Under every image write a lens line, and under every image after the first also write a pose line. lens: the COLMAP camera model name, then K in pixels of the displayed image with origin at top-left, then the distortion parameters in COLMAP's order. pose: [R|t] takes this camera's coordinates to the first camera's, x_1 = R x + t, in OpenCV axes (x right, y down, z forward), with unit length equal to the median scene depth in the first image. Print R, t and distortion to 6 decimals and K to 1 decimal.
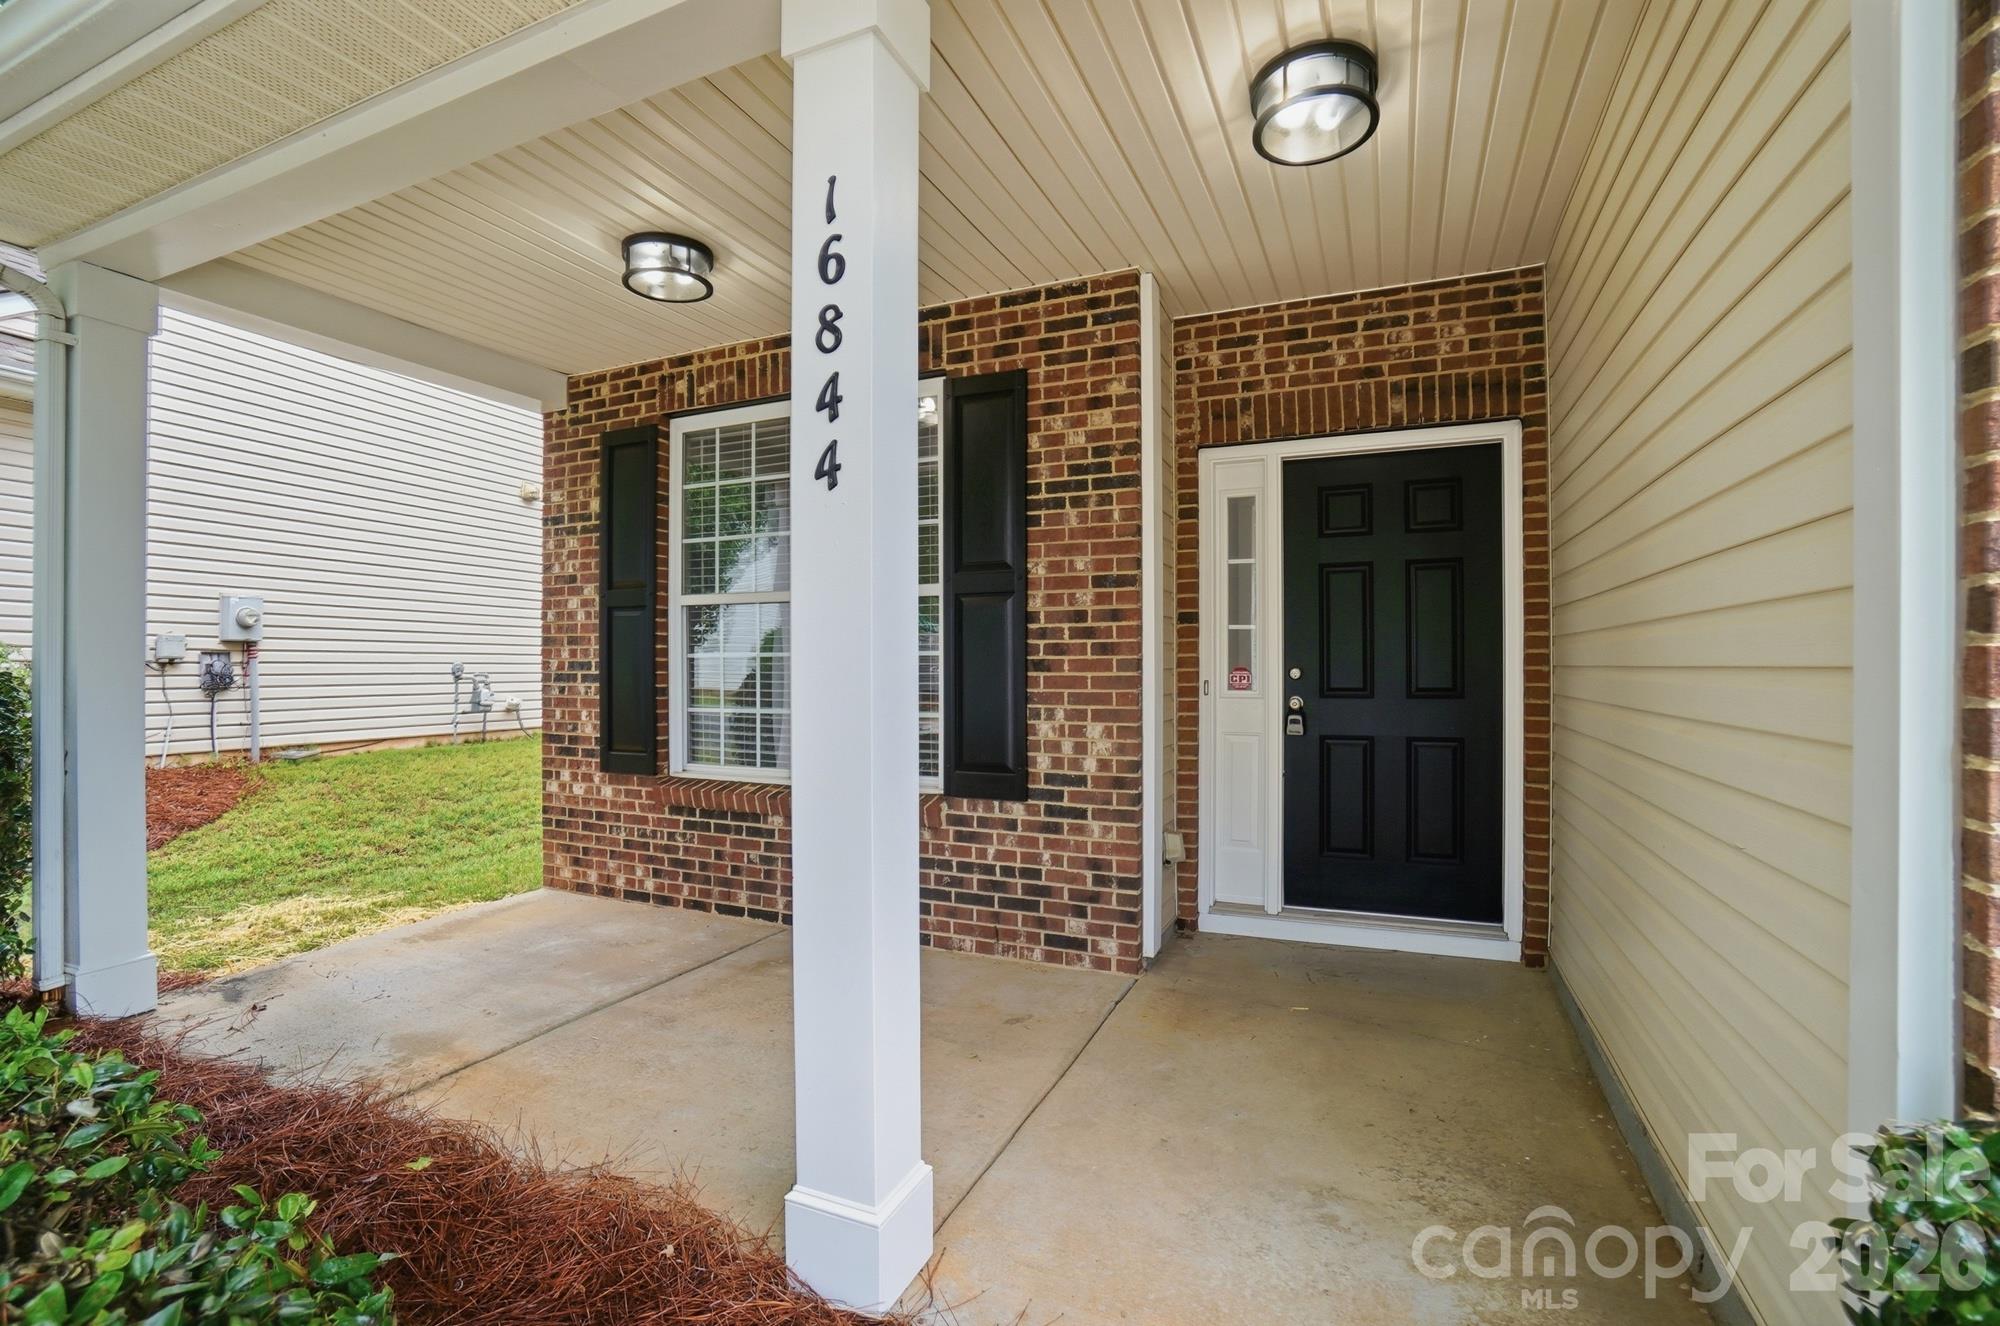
lens RADIAL K [[885.8, 0, 994.0], [0, 885.8, 664.0], [0, 0, 1]] dist [-0.066349, 0.025377]
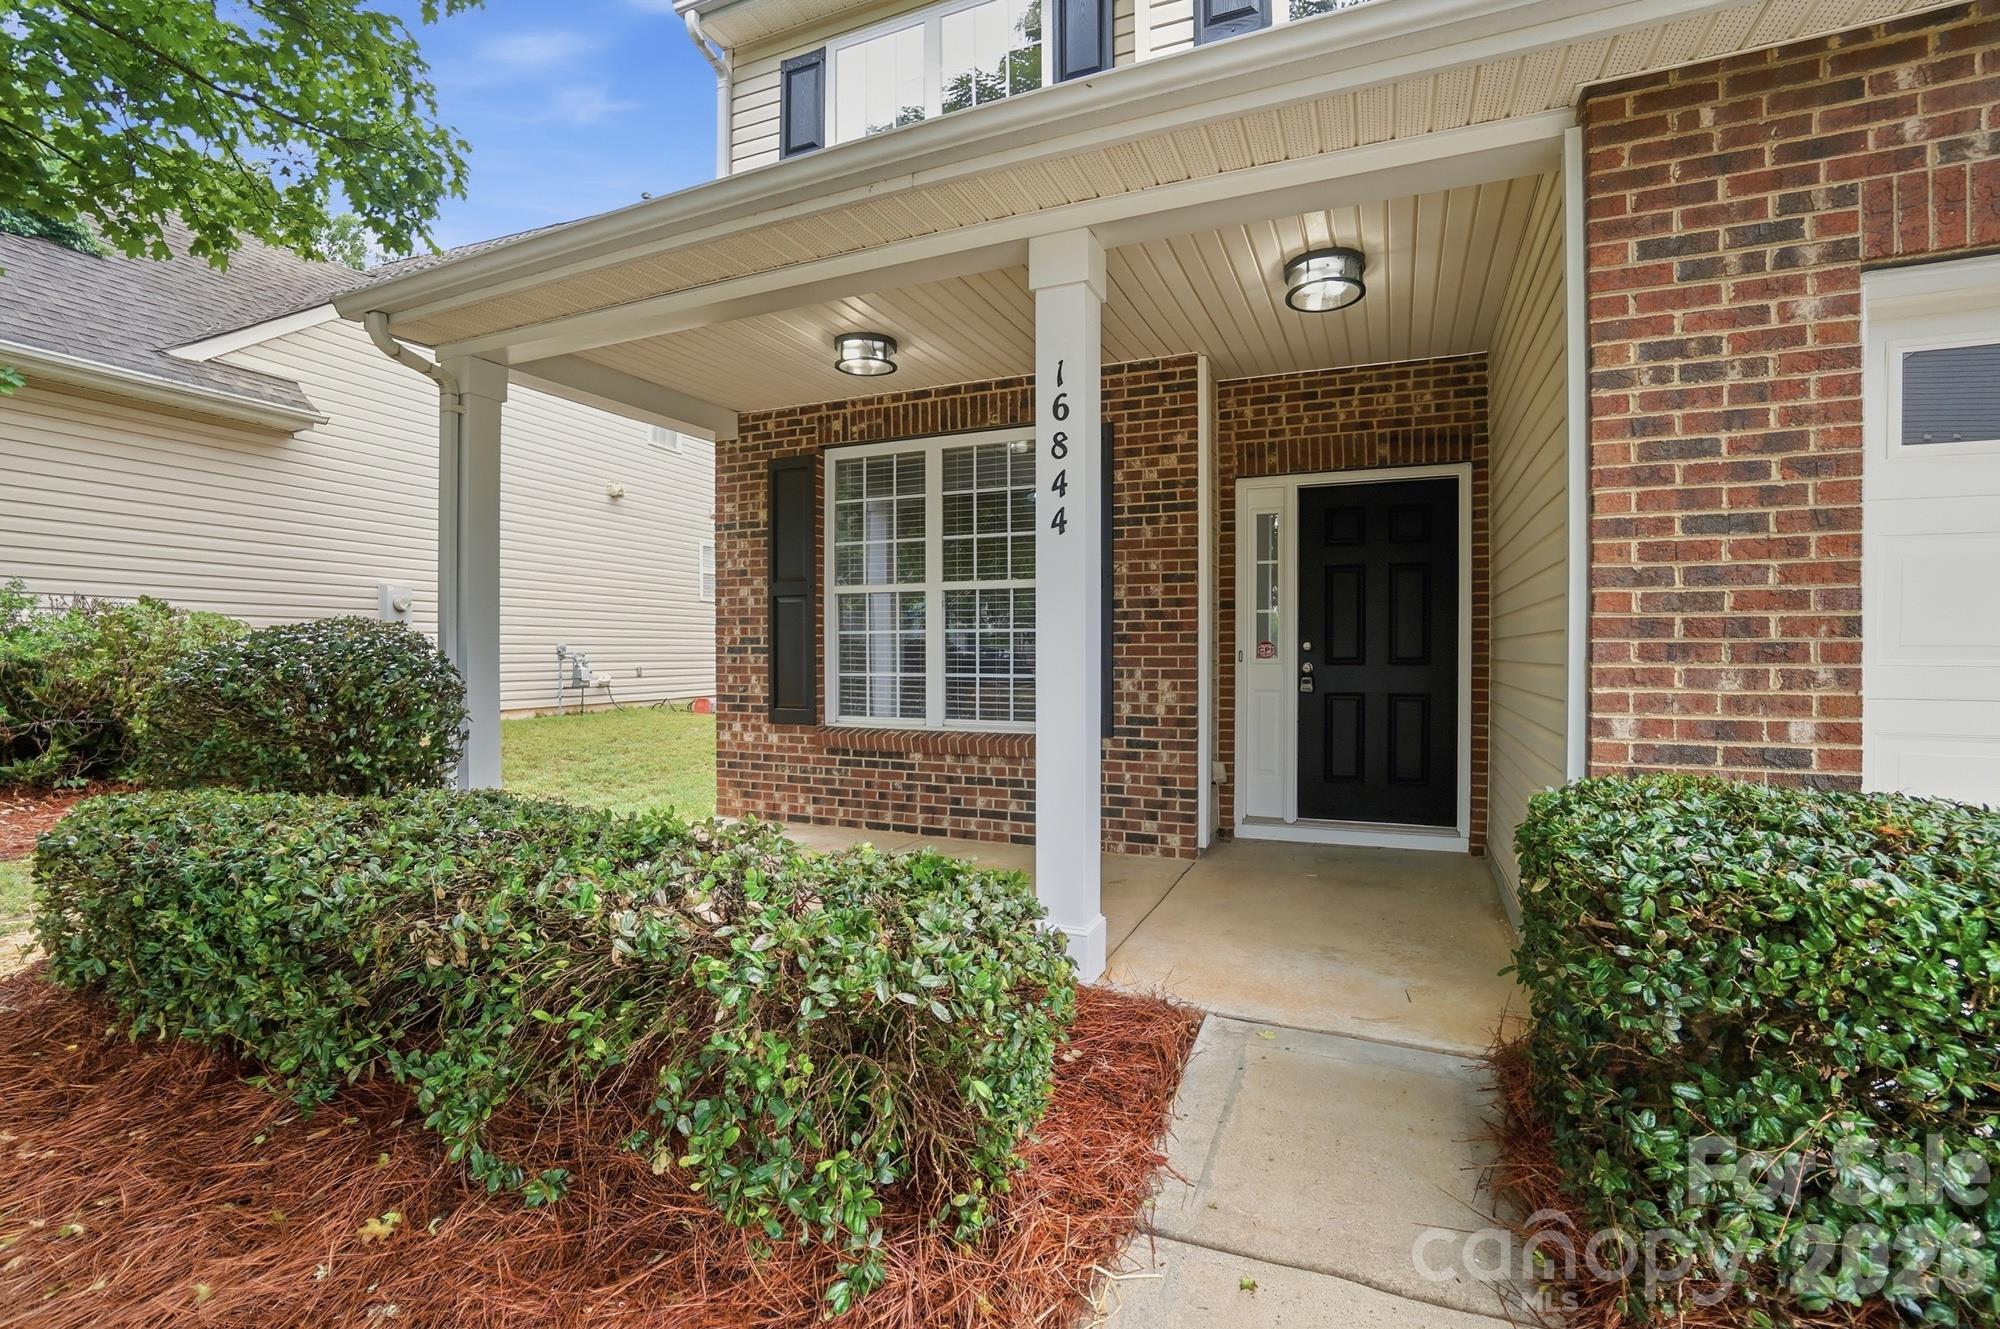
lens RADIAL K [[882.9, 0, 1003.4], [0, 882.9, 661.2], [0, 0, 1]] dist [-0.060613, 0.018991]
pose [[0.999990, 0.001982, 0.004000, -0.131399], [-0.002030, 0.999925, 0.012103, 0.018790], [-0.003976, -0.012111, 0.999919, -0.352099]]
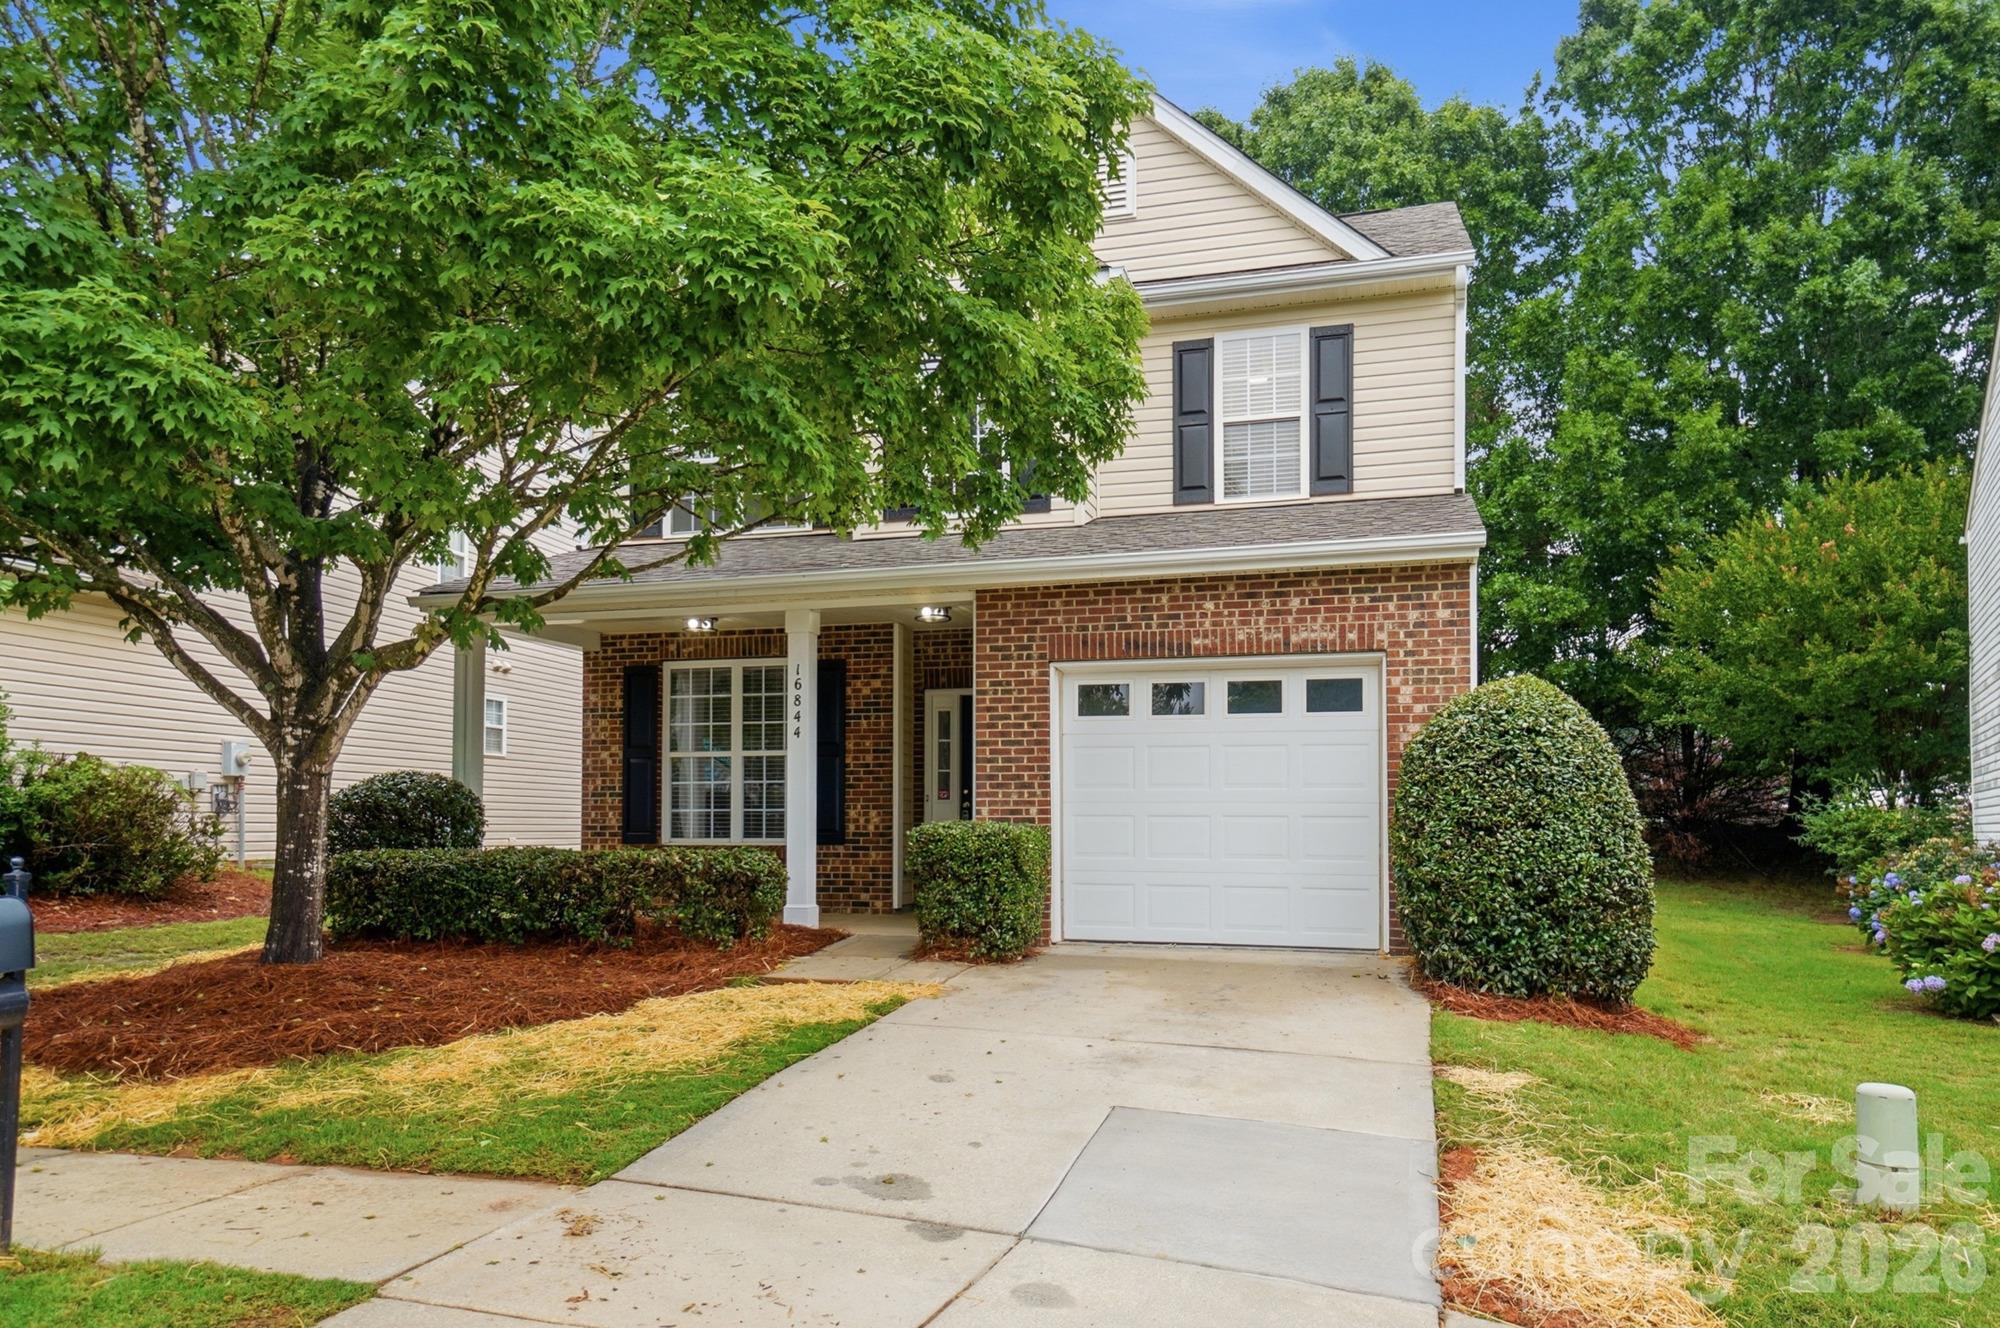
lens RADIAL K [[1331.8, 0, 989.6], [0, 1331.8, 769.5], [0, 0, 1]] dist [-0.004141, -0.000250]
pose [[0.991201, 0.007807, 0.132136, -0.046394], [-0.002382, 0.999149, -0.041166, 0.094832], [-0.132345, 0.040489, 0.990376, -2.385962]]
